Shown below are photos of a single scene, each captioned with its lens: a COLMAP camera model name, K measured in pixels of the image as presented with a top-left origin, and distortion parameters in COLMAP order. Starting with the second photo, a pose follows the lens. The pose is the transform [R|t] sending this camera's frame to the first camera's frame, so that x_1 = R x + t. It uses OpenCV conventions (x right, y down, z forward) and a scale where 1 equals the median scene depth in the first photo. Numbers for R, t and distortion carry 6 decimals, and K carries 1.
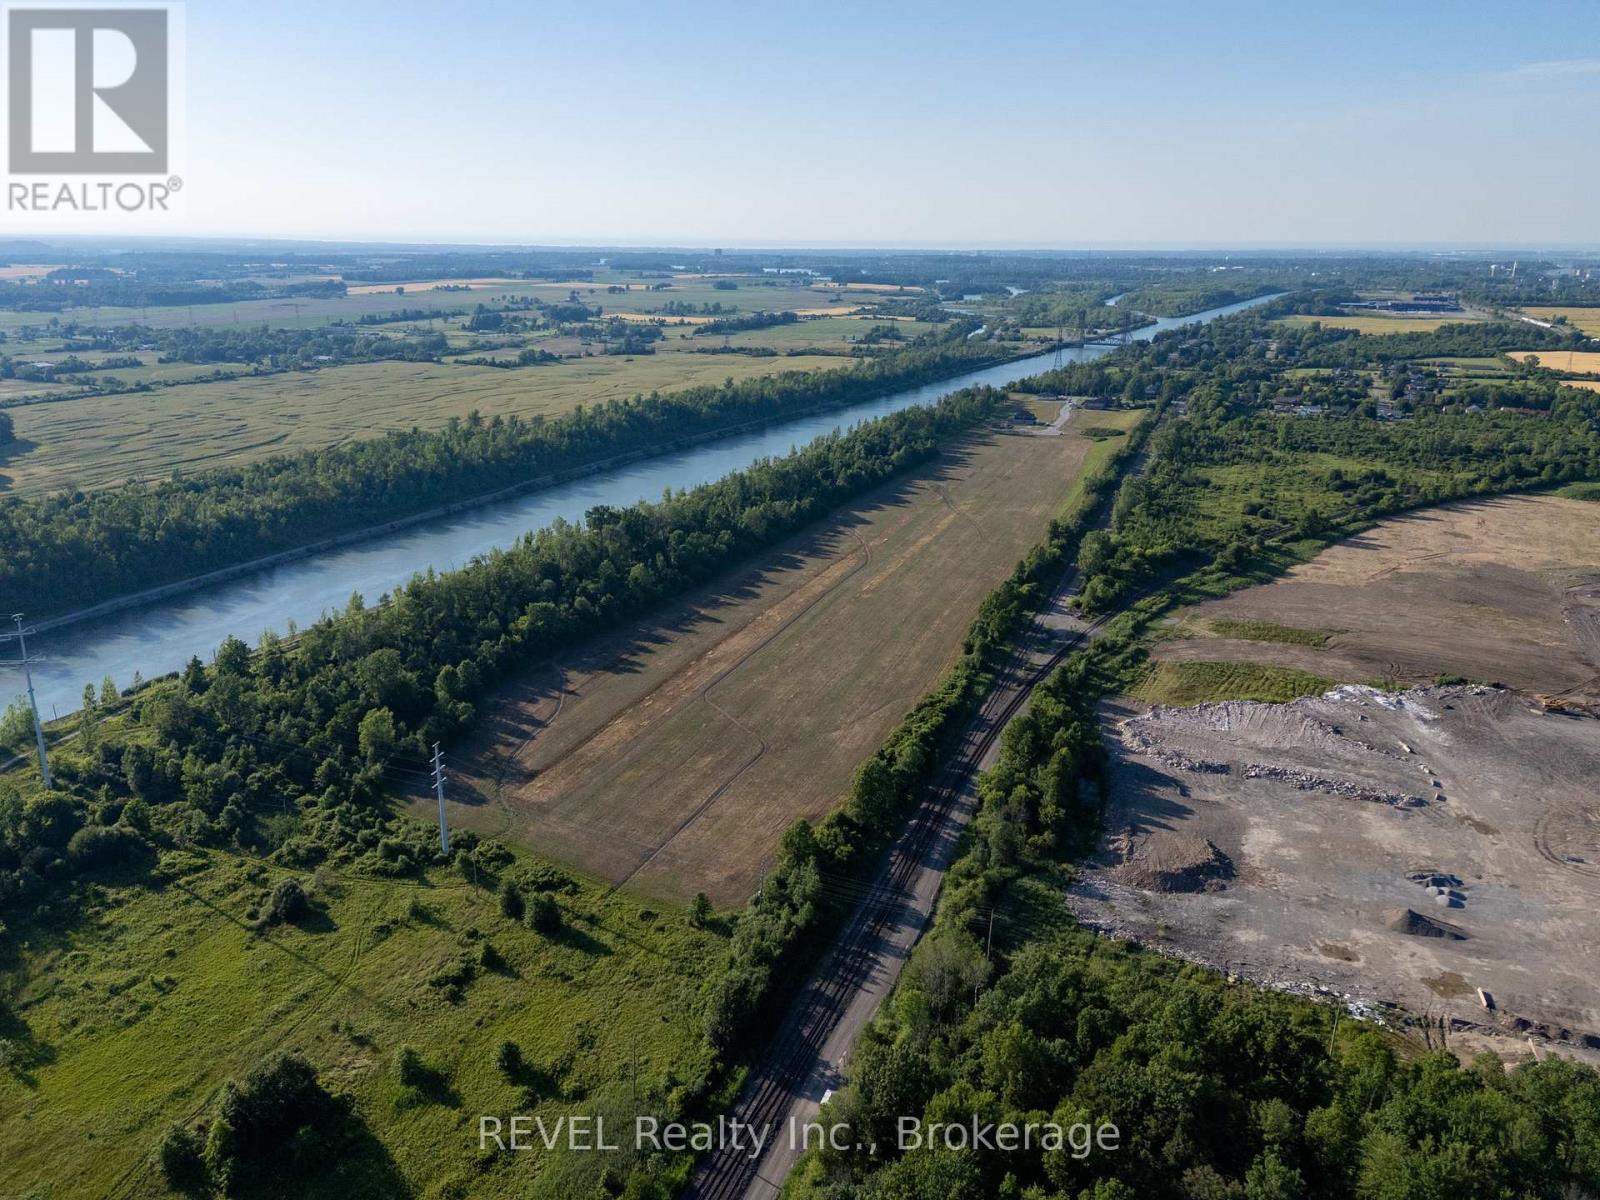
lens RADIAL K [[1301.0, 0, 800.0], [0, 1301.0, 600.0], [0, 0, 1]] dist [0.087105, -0.106086]
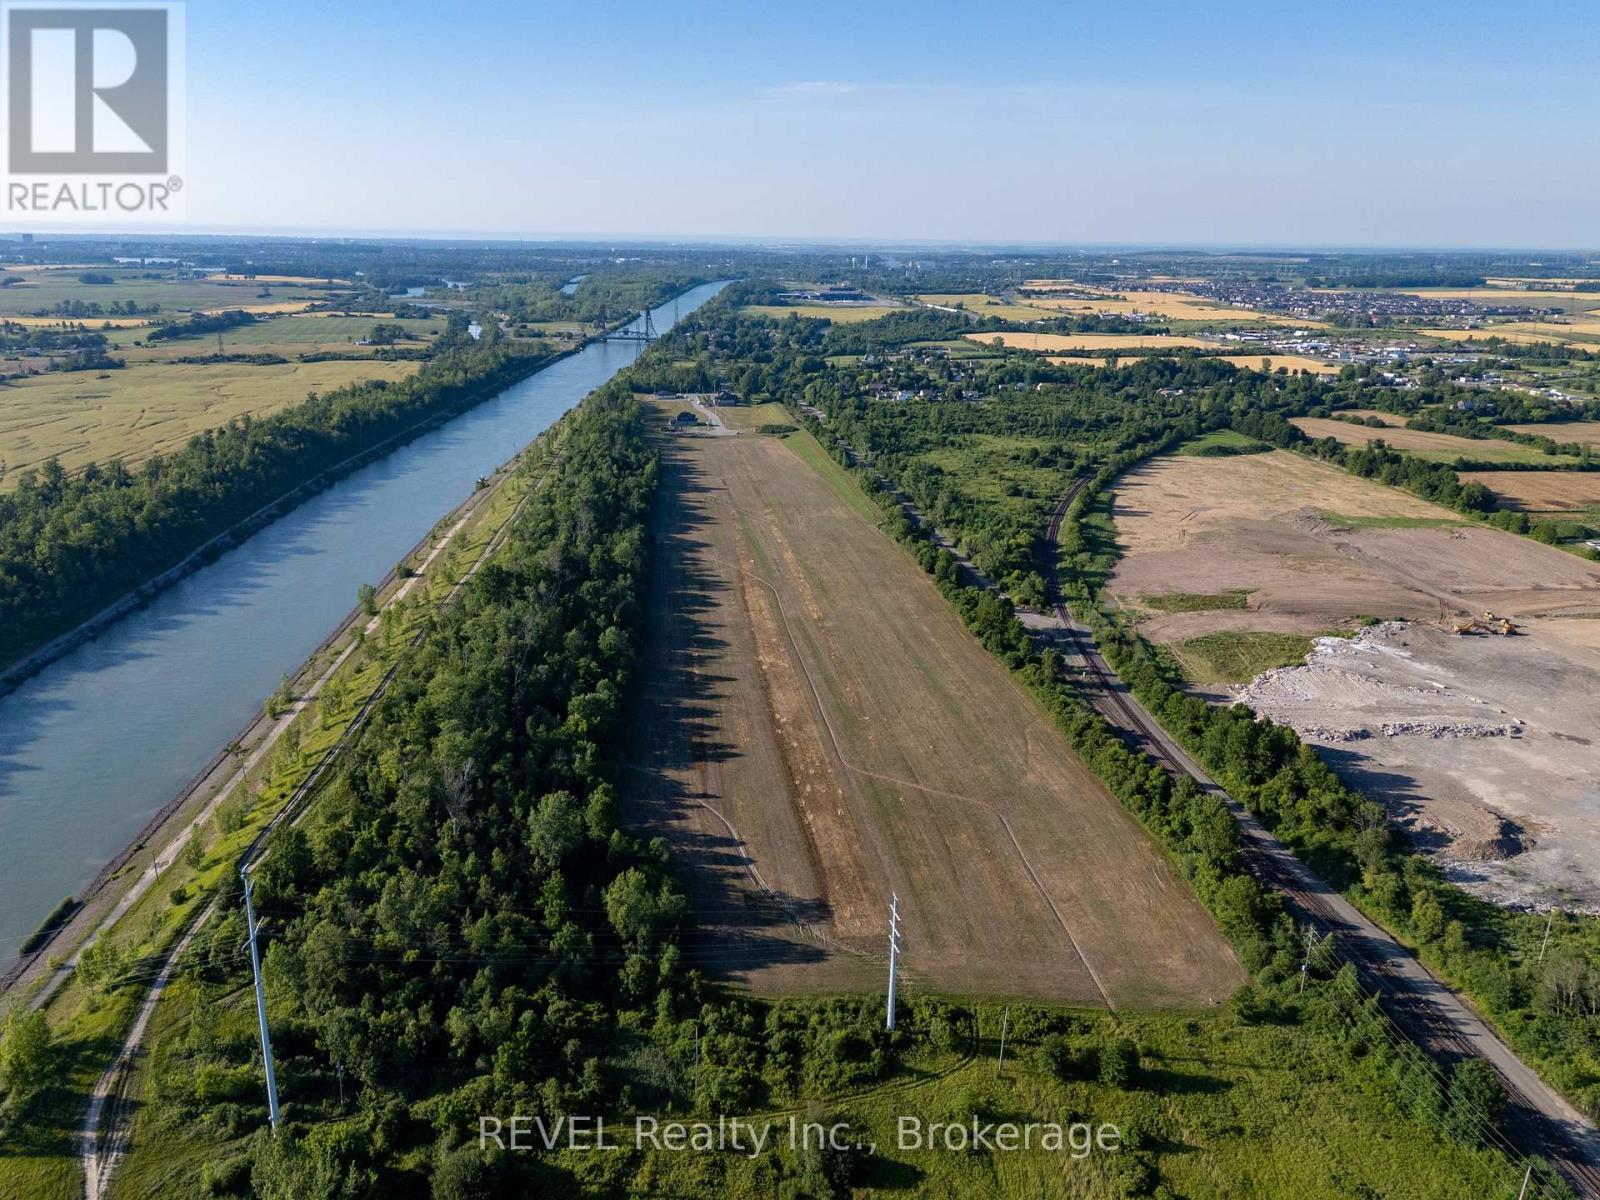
lens RADIAL K [[1301.0, 0, 800.0], [0, 1301.0, 600.0], [0, 0, 1]] dist [0.087105, -0.106086]
pose [[0.848066, -0.138720, 0.511411, -0.244880], [0.134714, 0.989857, 0.045104, -0.036379], [-0.512481, 0.030643, 0.858152, 0.128747]]
